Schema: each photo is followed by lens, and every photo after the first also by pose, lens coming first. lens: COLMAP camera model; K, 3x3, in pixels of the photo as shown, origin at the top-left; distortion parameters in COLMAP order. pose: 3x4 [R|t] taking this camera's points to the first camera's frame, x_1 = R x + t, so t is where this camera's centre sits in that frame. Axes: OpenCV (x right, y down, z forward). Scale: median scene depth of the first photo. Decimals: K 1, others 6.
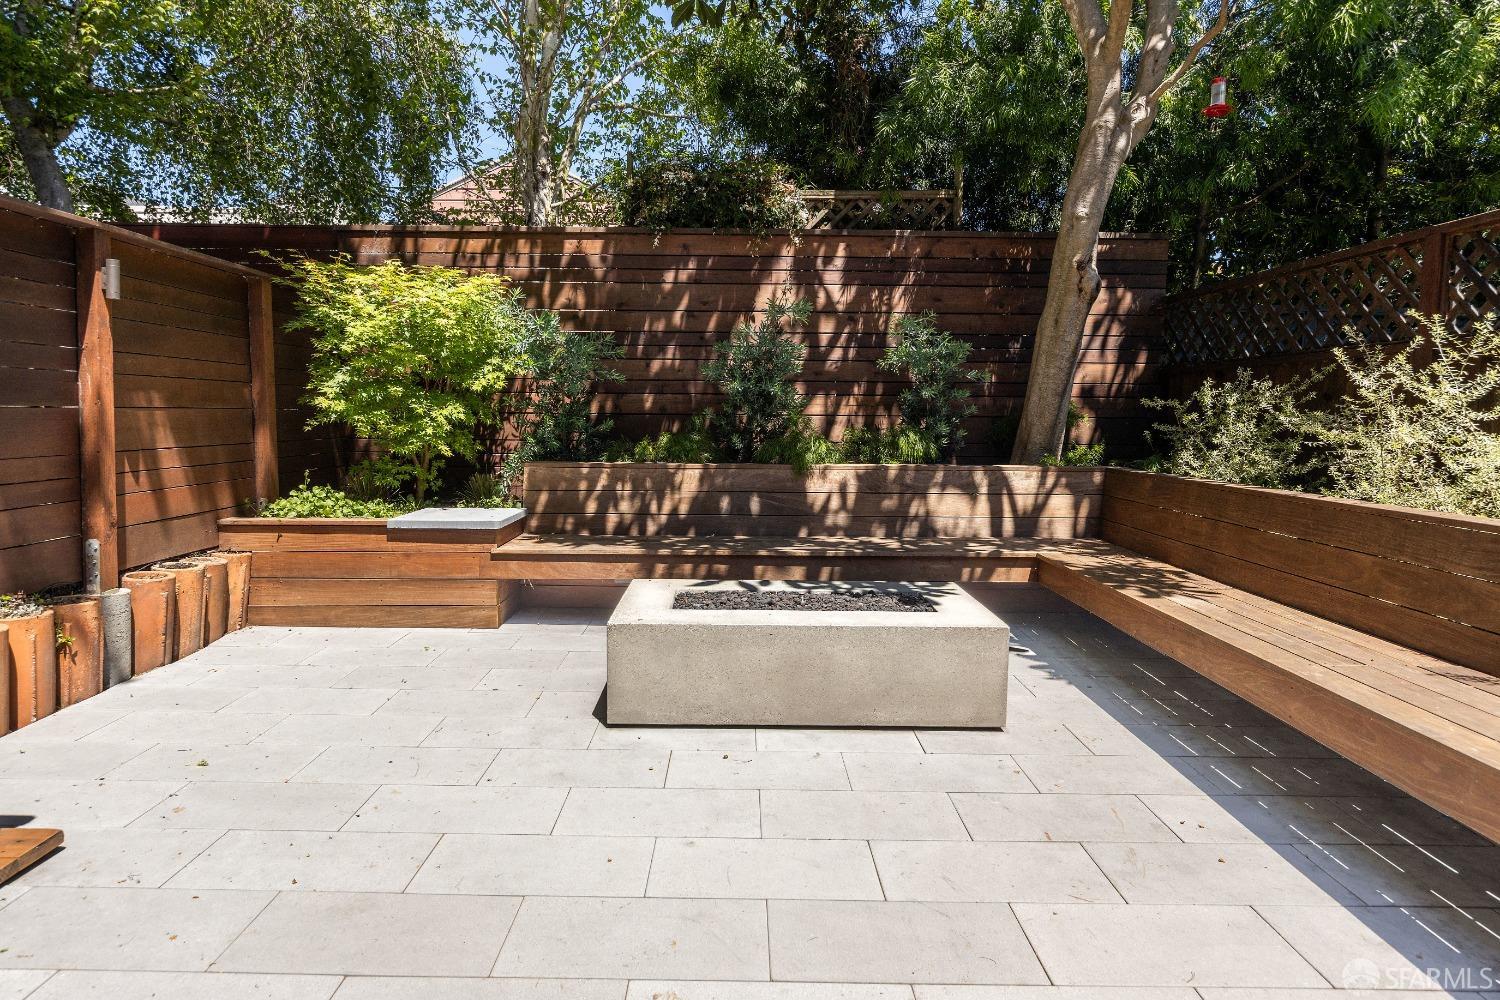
lens RADIAL K [[833.2, 0, 745.1], [0, 833.2, 481.3], [0, 0, 1]] dist [-0.000536, -0.000015]
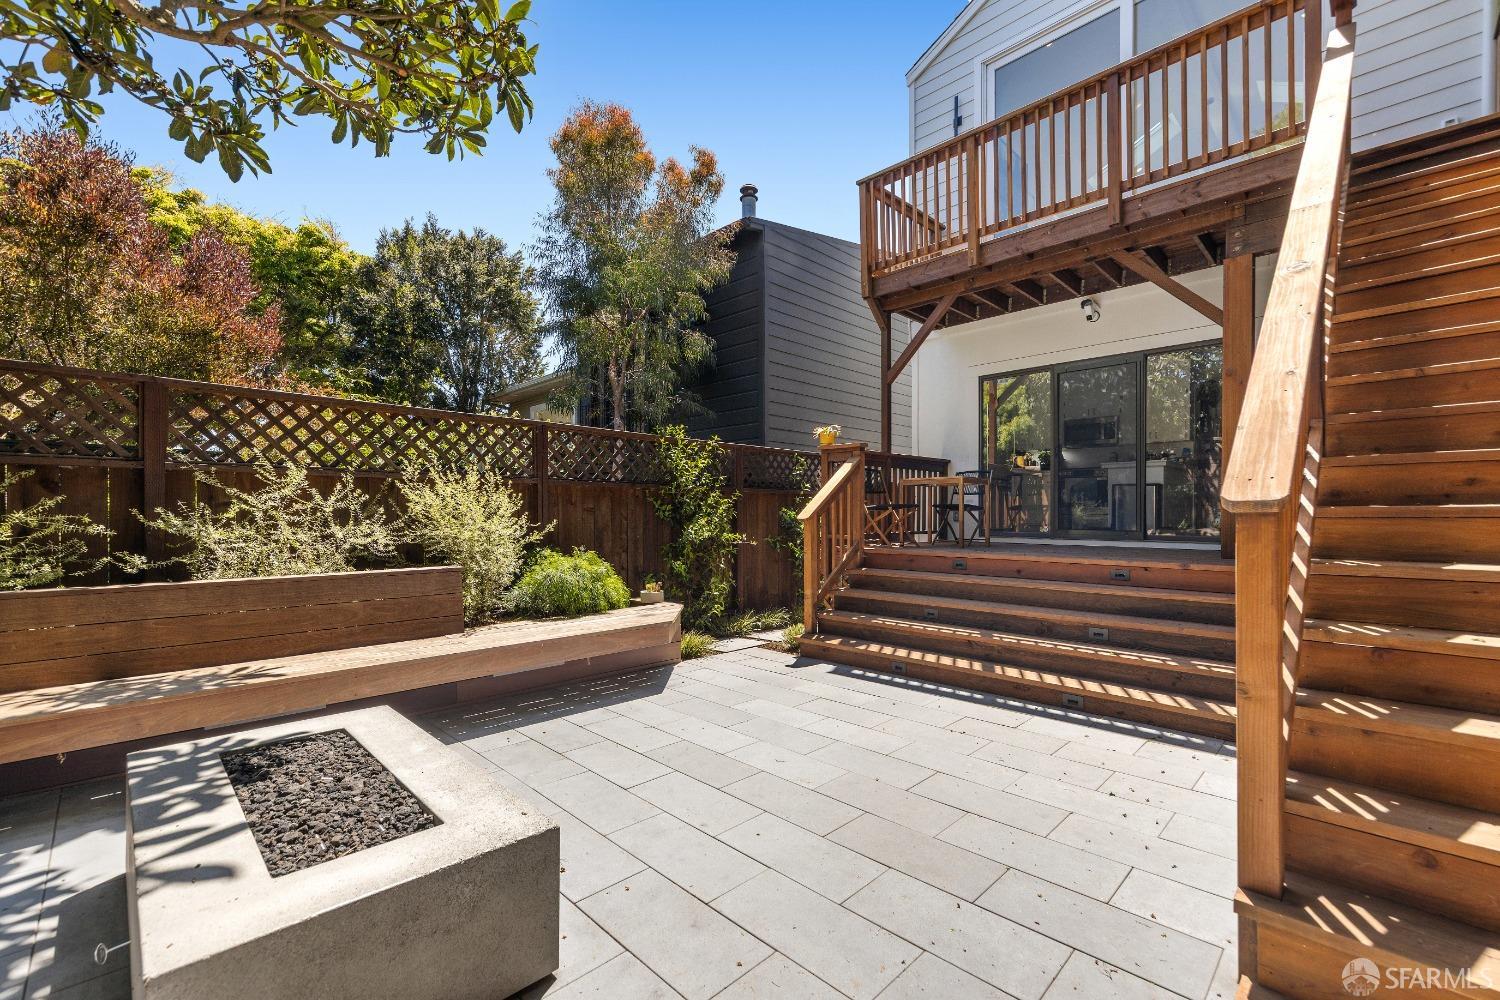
lens RADIAL K [[627.7, 0, 750.0], [0, 627.7, 500.0], [0, 0, 1]] dist [-0.000427, -0.000029]
pose [[-0.703329, 0.004556, 0.710850, -0.406570], [0.048986, 0.997913, 0.042072, -0.074442], [-0.709175, 0.064412, -0.702084, 0.760269]]
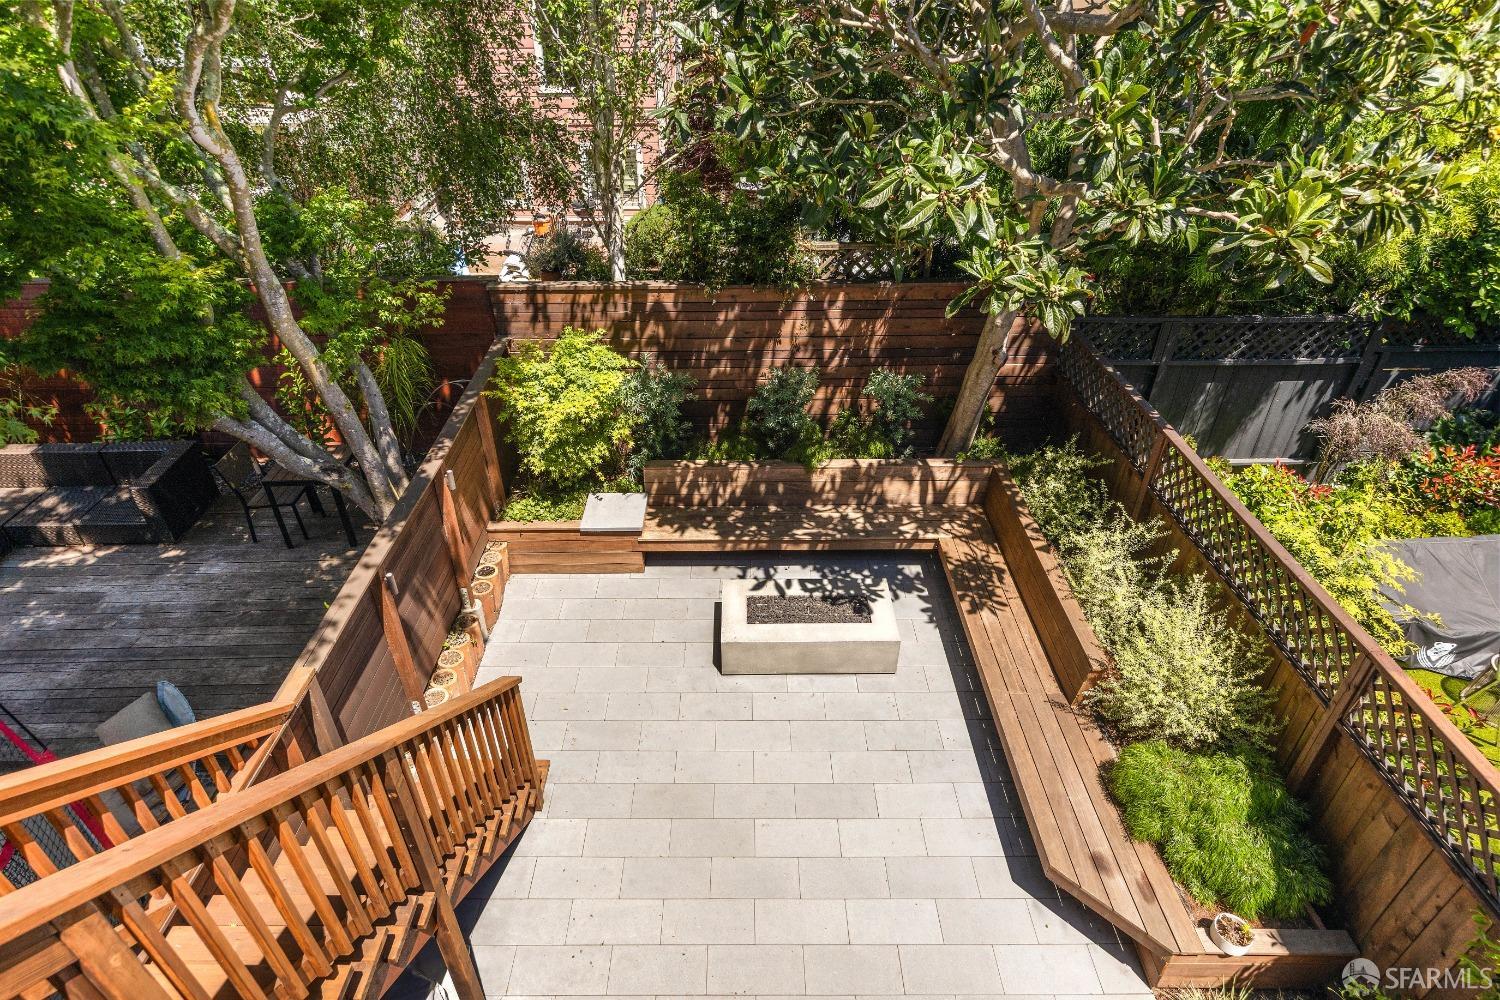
lens RADIAL K [[801.4, 0, 750.0], [0, 801.4, 500.0], [0, 0, 1]] dist [0.001748, 0.000121]
pose [[0.999963, -0.008035, 0.003104, -0.055499], [0.005476, 0.871116, 0.491047, -0.744955], [-0.006649, -0.491012, 0.871127, -0.421859]]
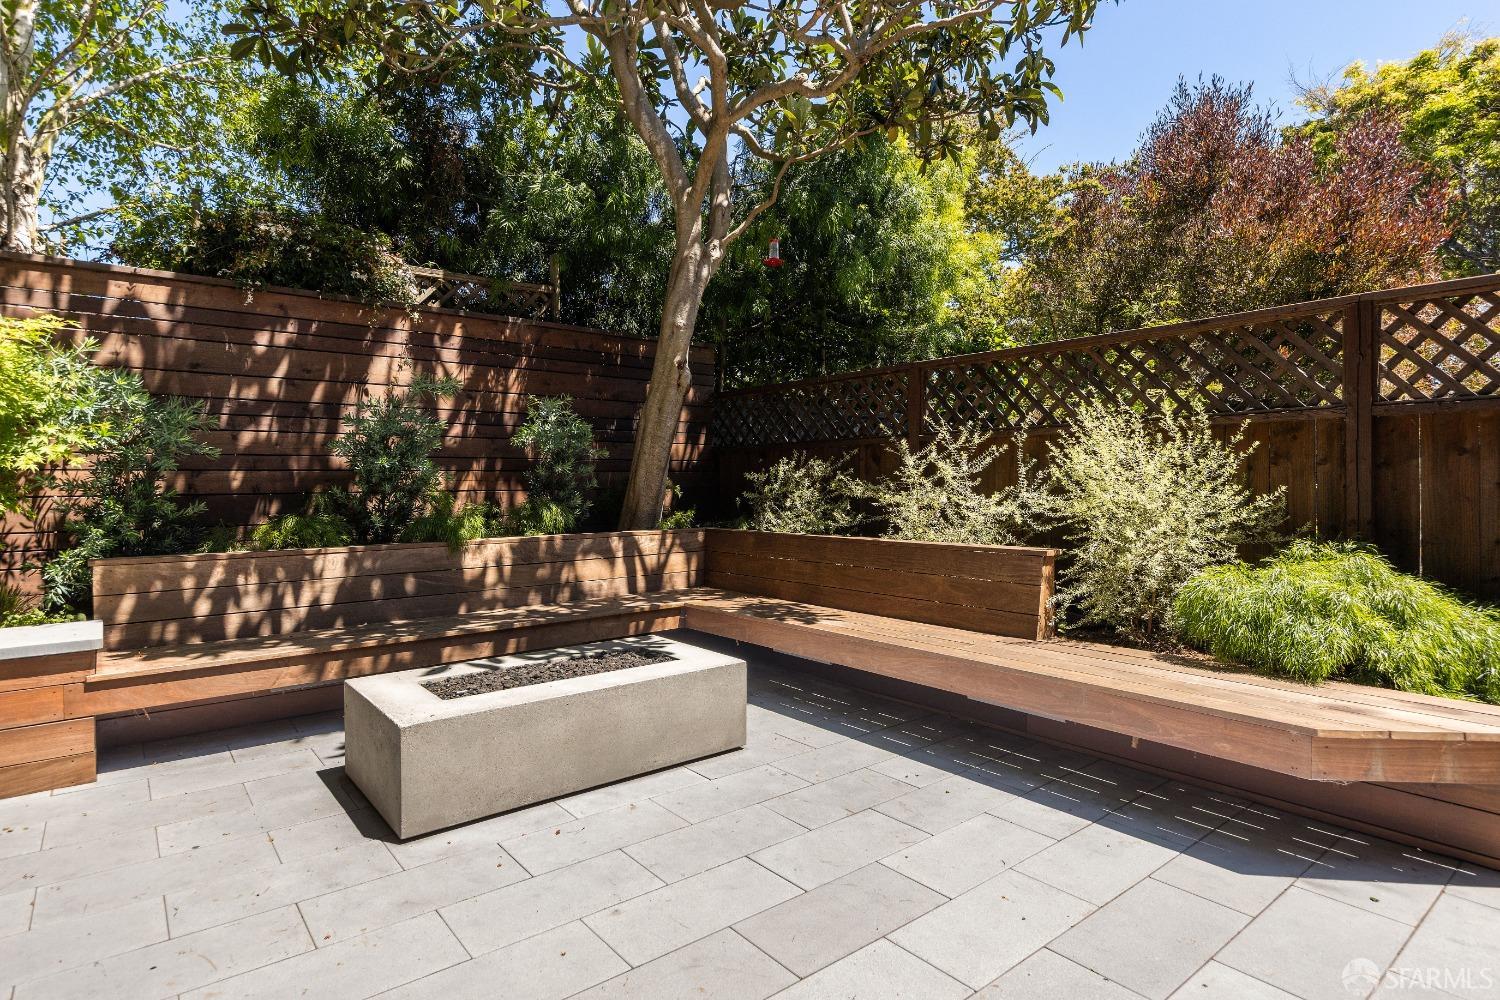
lens RADIAL K [[780.7, 0, 750.0], [0, 780.7, 500.0], [0, 0, 1]] dist [0.000970, 0.000611]
pose [[0.781332, -0.028534, 0.623464, -0.238492], [0.065952, 0.997136, -0.037016, -0.011375], [-0.620622, 0.070041, 0.780976, 0.050471]]
